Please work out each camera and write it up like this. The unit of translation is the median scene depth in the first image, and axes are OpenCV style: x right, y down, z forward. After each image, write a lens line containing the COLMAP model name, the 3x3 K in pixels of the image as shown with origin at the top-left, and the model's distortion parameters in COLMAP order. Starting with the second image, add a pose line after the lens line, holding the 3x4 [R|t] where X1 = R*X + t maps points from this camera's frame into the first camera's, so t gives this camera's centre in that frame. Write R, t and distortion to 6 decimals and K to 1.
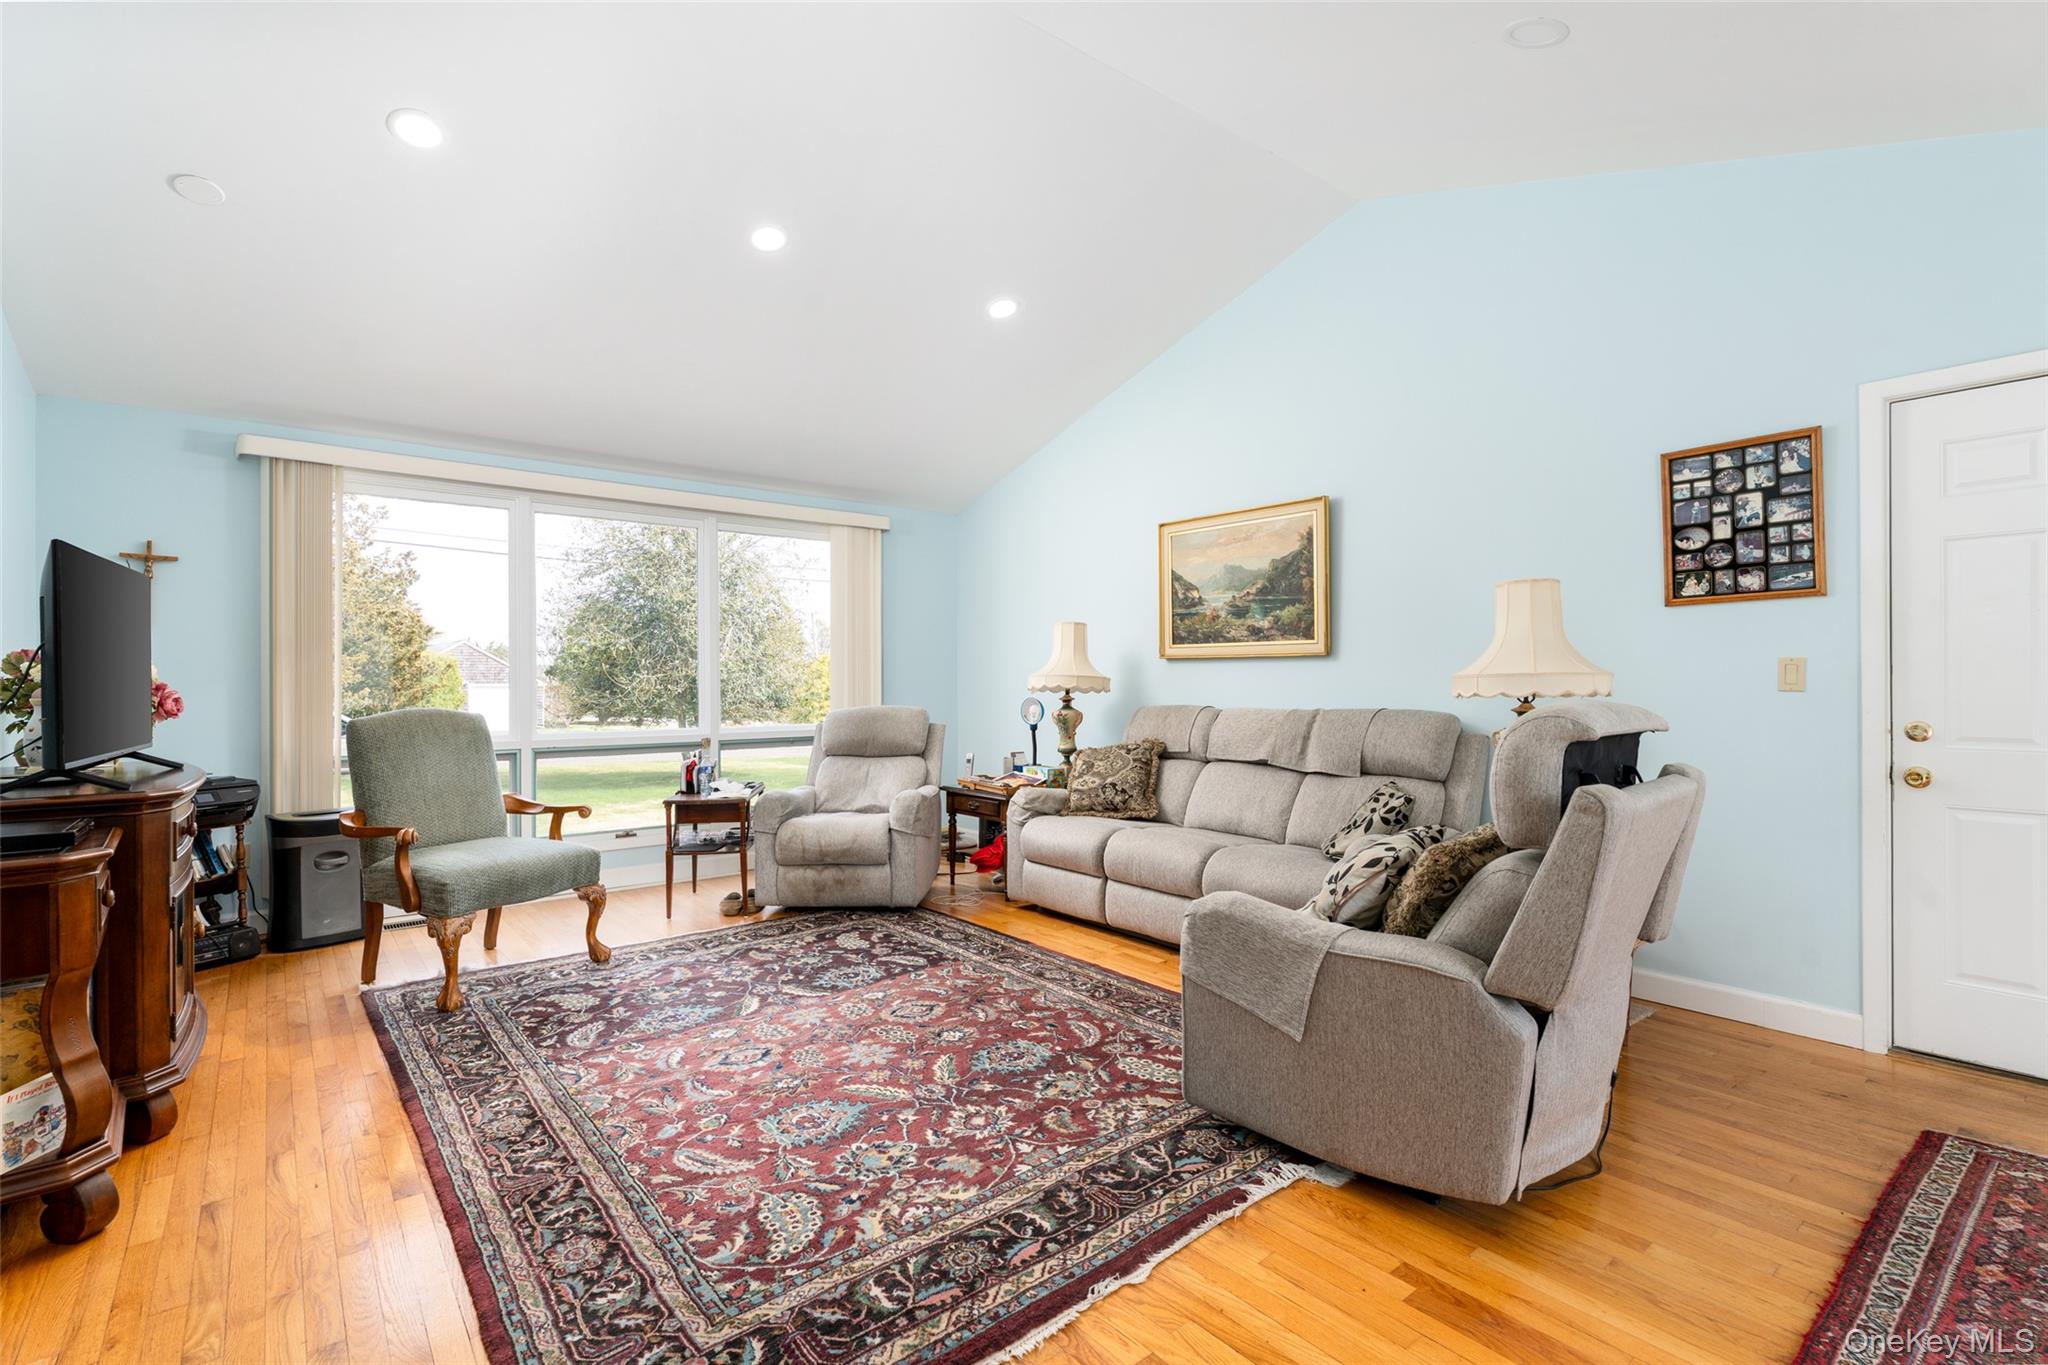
lens RADIAL K [[931.2, 0, 1024.0], [0, 931.2, 682.5], [0, 0, 1]] dist [0.003681, 0.000308]
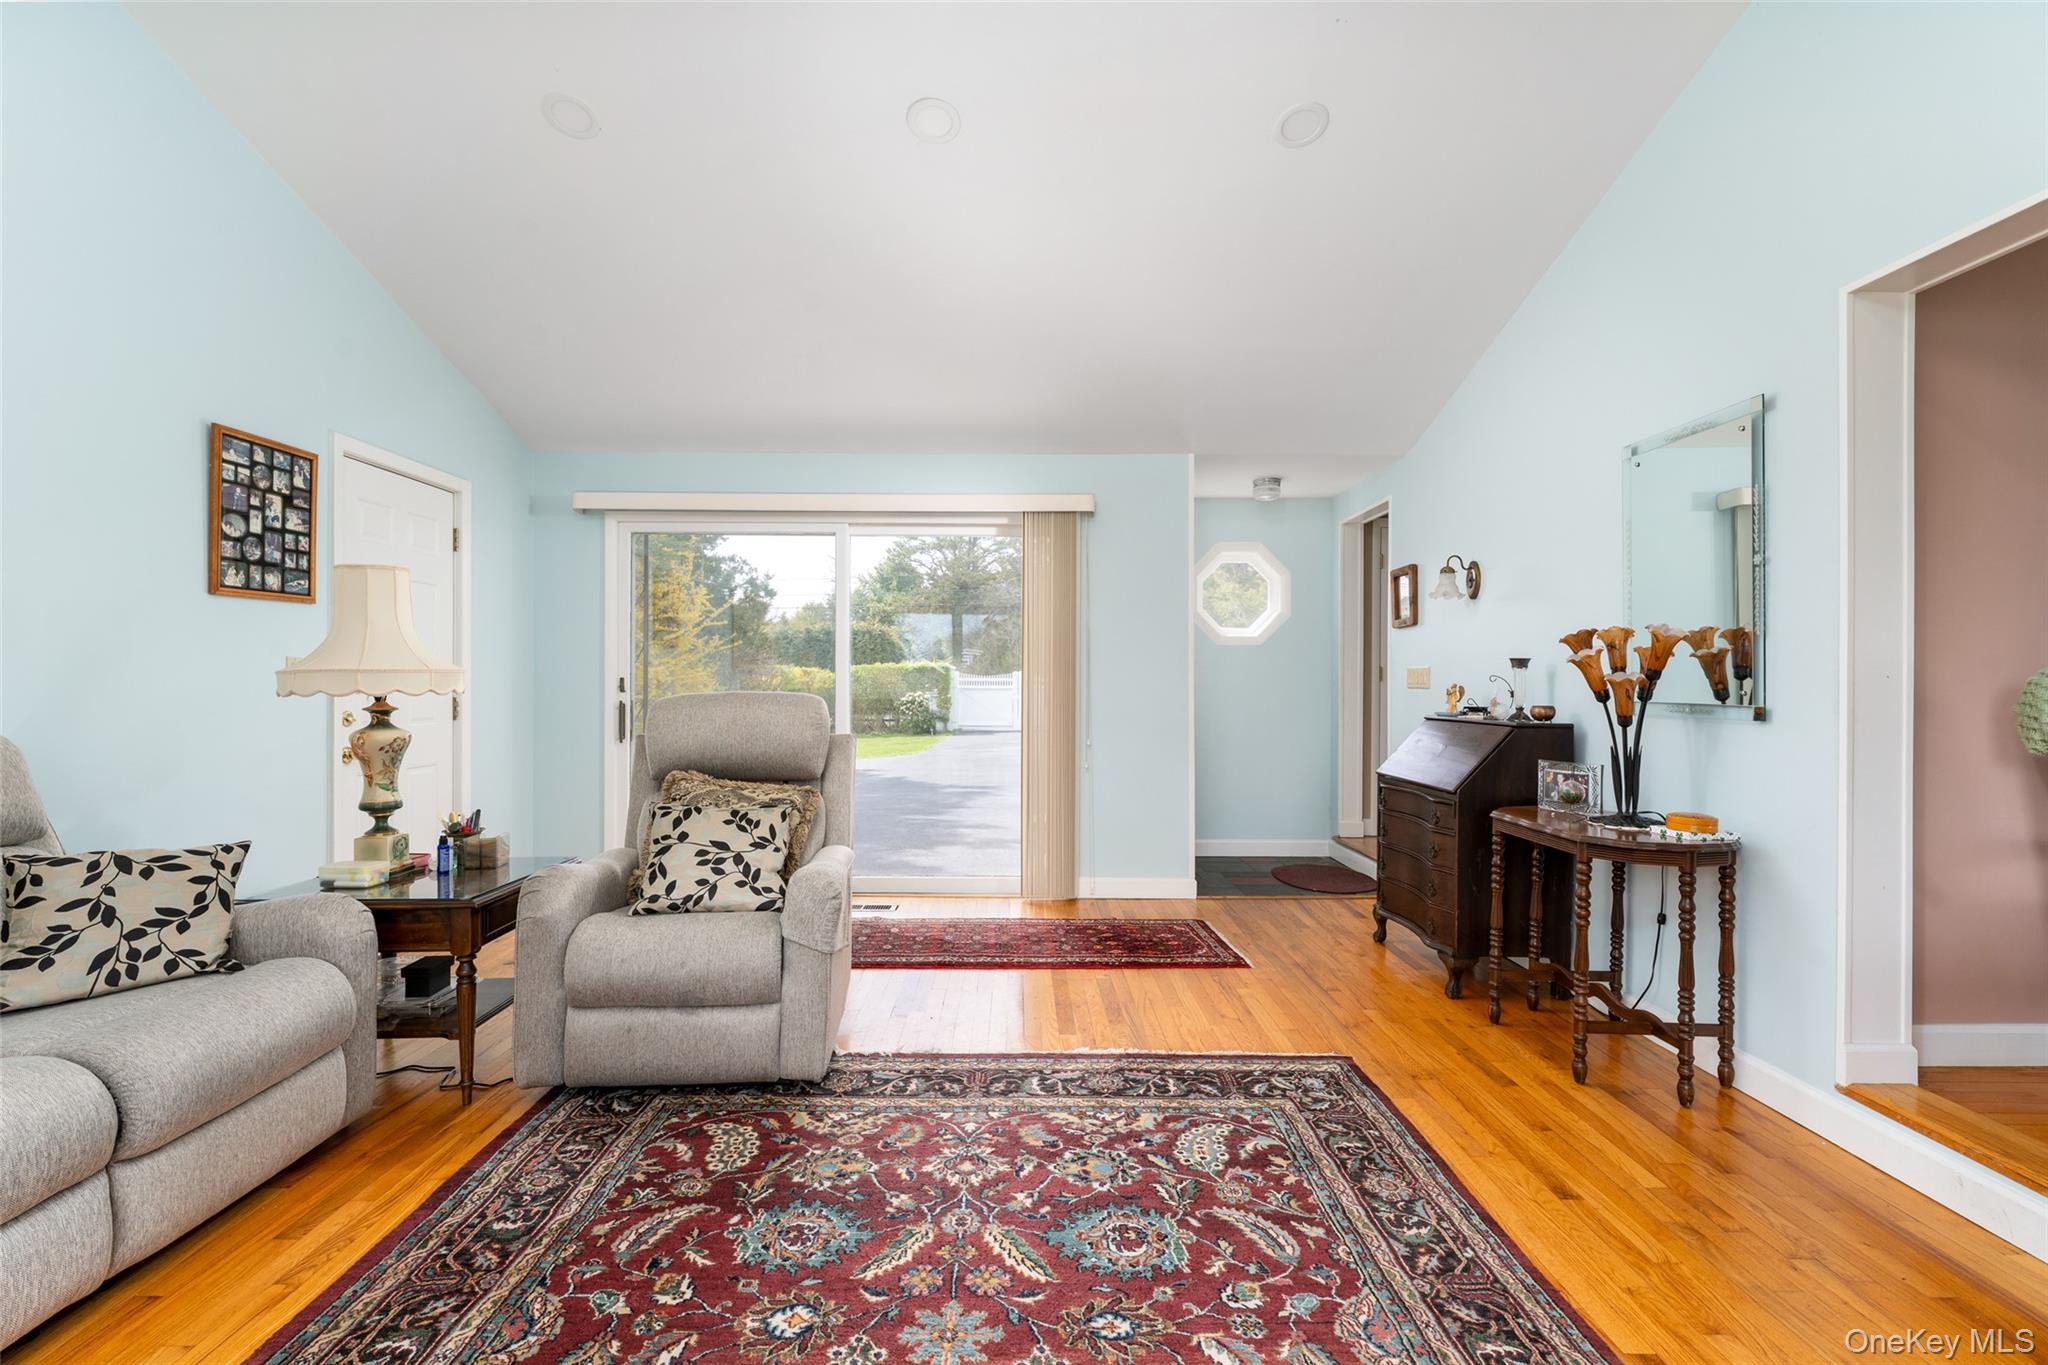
lens RADIAL K [[925.5, 0, 1024.0], [0, 925.5, 682.5], [0, 0, 1]] dist [-0.001889, -0.000233]
pose [[-0.779657, 0.004704, 0.626189, -0.592011], [0.001767, 0.999984, -0.005312, 0.011666], [-0.626204, -0.003035, -0.779653, 1.514739]]
